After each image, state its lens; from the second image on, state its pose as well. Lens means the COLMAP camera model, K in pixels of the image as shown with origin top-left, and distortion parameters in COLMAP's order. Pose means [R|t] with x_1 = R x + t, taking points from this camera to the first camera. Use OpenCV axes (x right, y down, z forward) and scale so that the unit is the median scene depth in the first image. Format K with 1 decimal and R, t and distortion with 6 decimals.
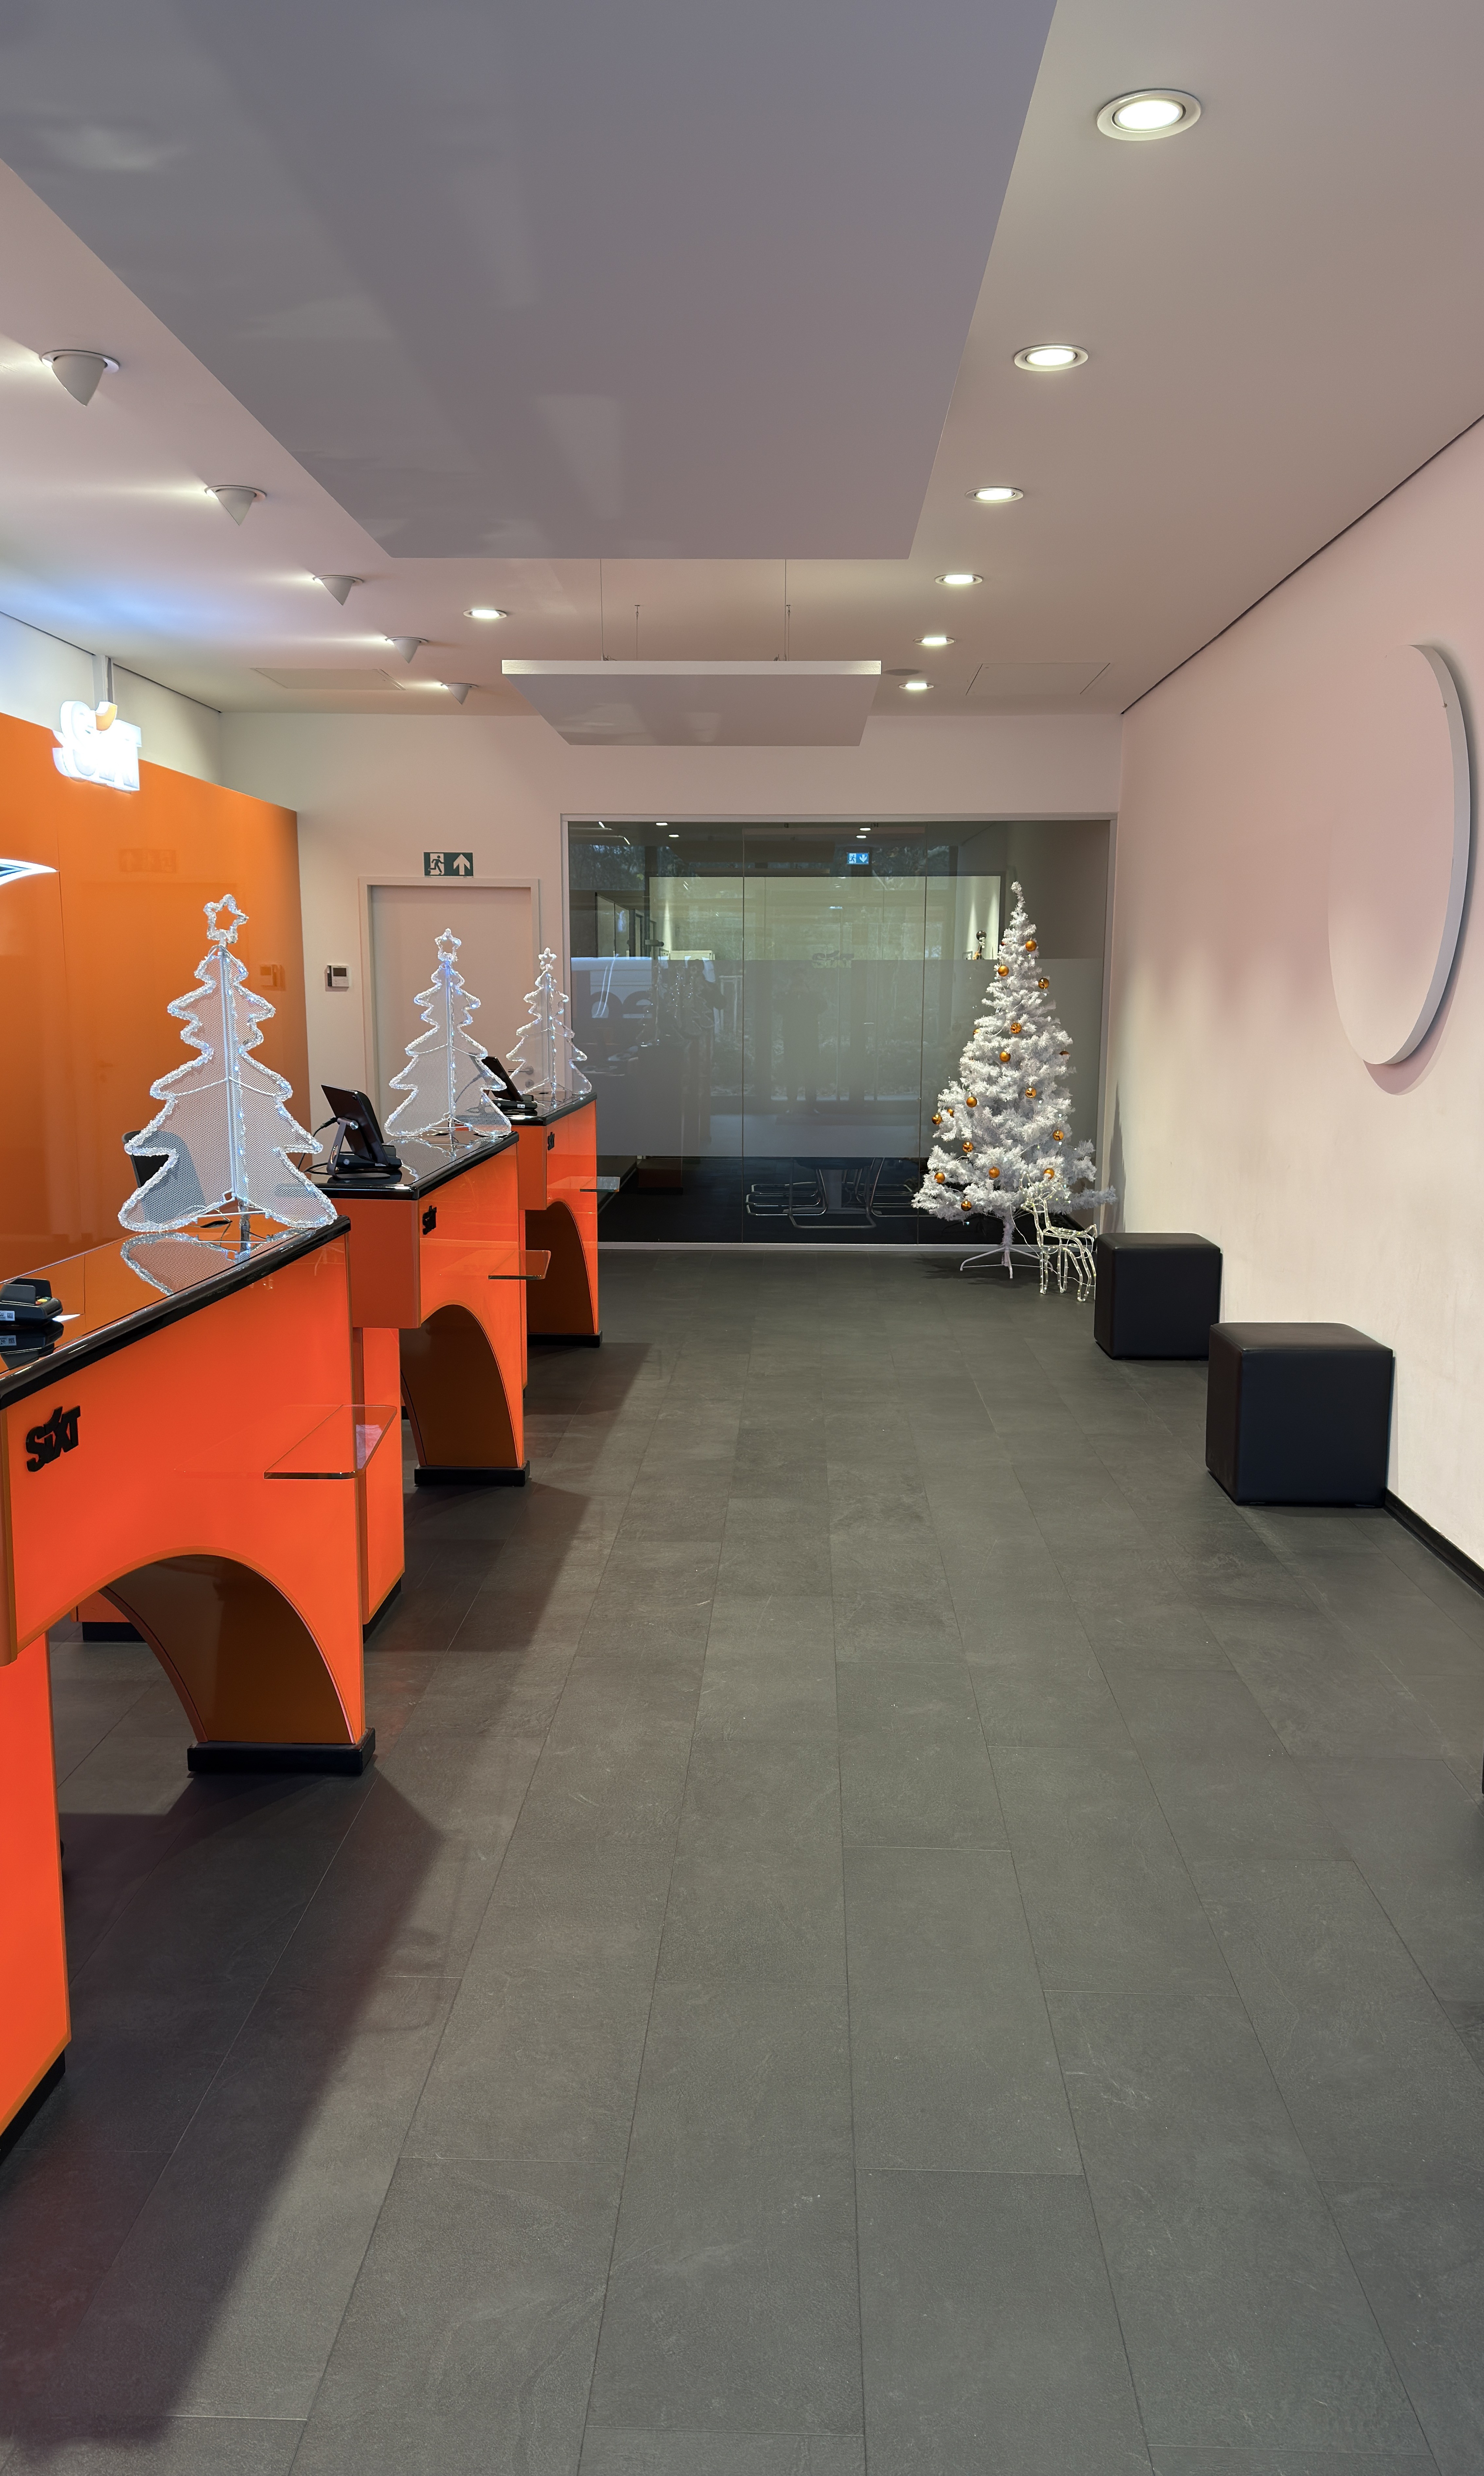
lens RADIAL K [[1719.8, 0, 749.2], [0, 1719.8, 1269.8], [0, 0, 1]] dist [0.087760, -0.137695]
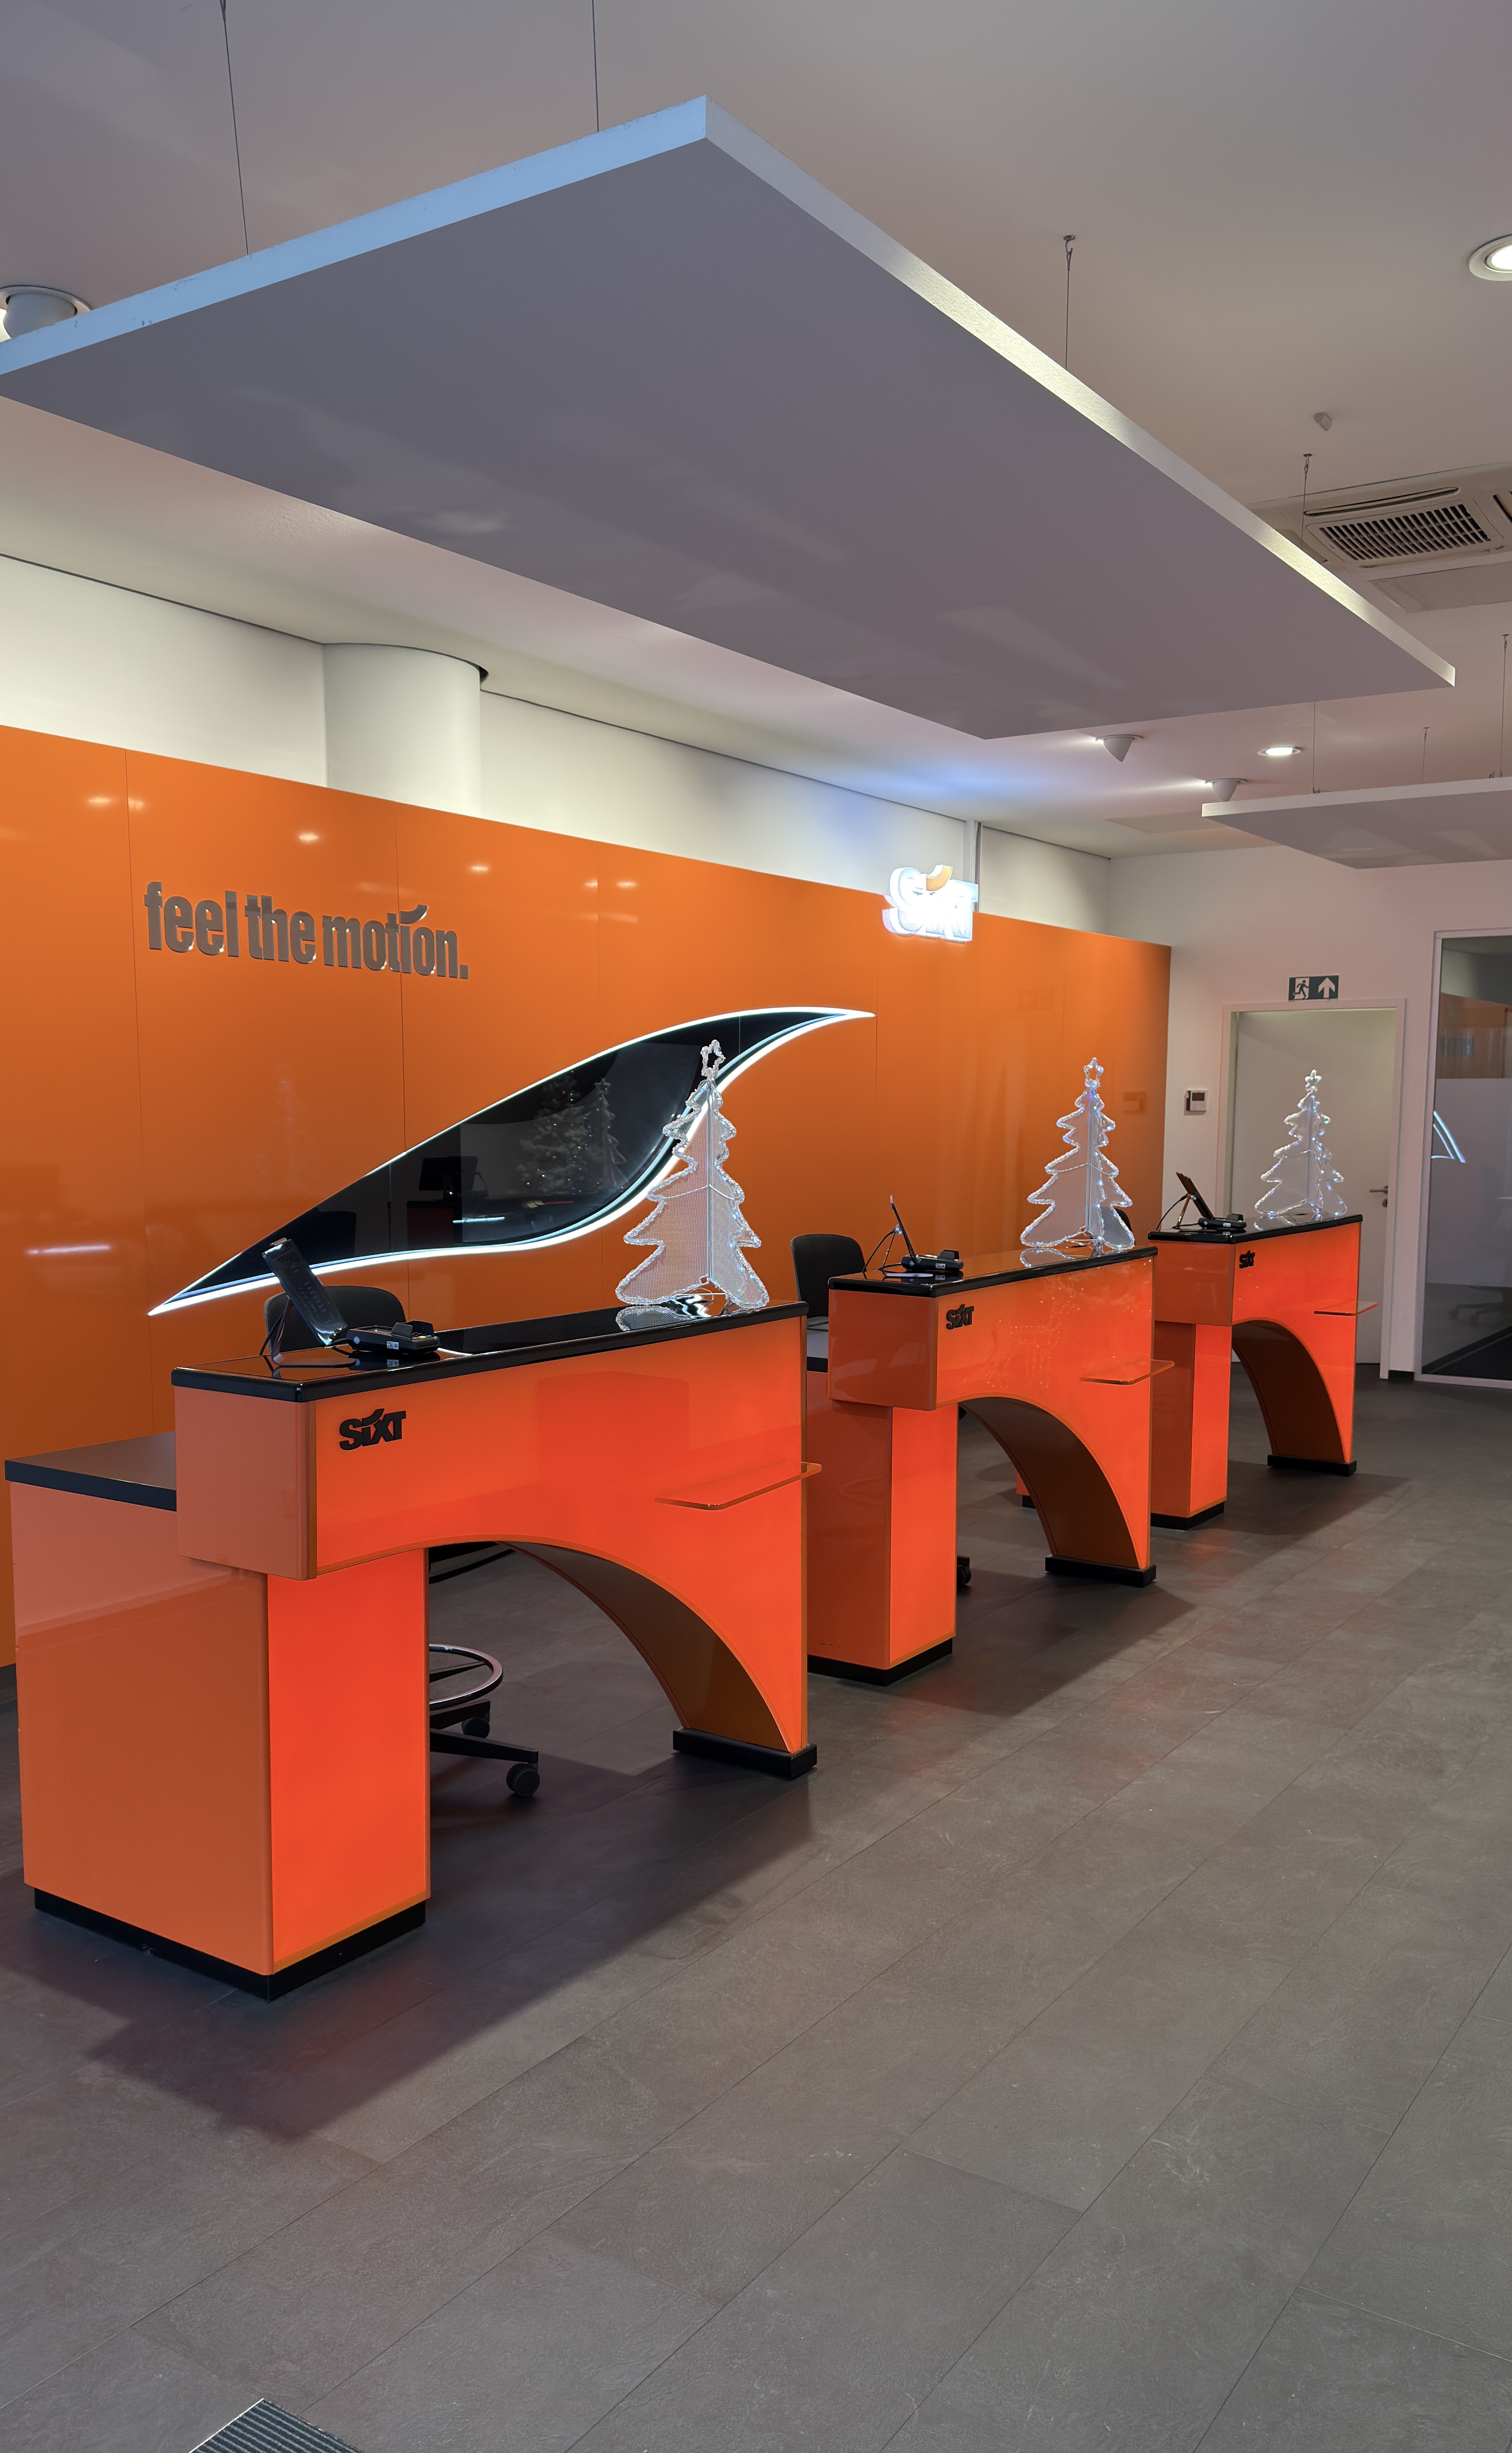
lens RADIAL K [[1714.7, 0, 758.7], [0, 1714.7, 1289.1], [0, 0, 1]] dist [0.049590, -0.003117]
pose [[0.860273, 0.048954, -0.507478, 0.198254], [-0.078662, 0.996205, -0.037247, 0.003602], [0.503729, 0.071962, 0.860859, -0.020534]]
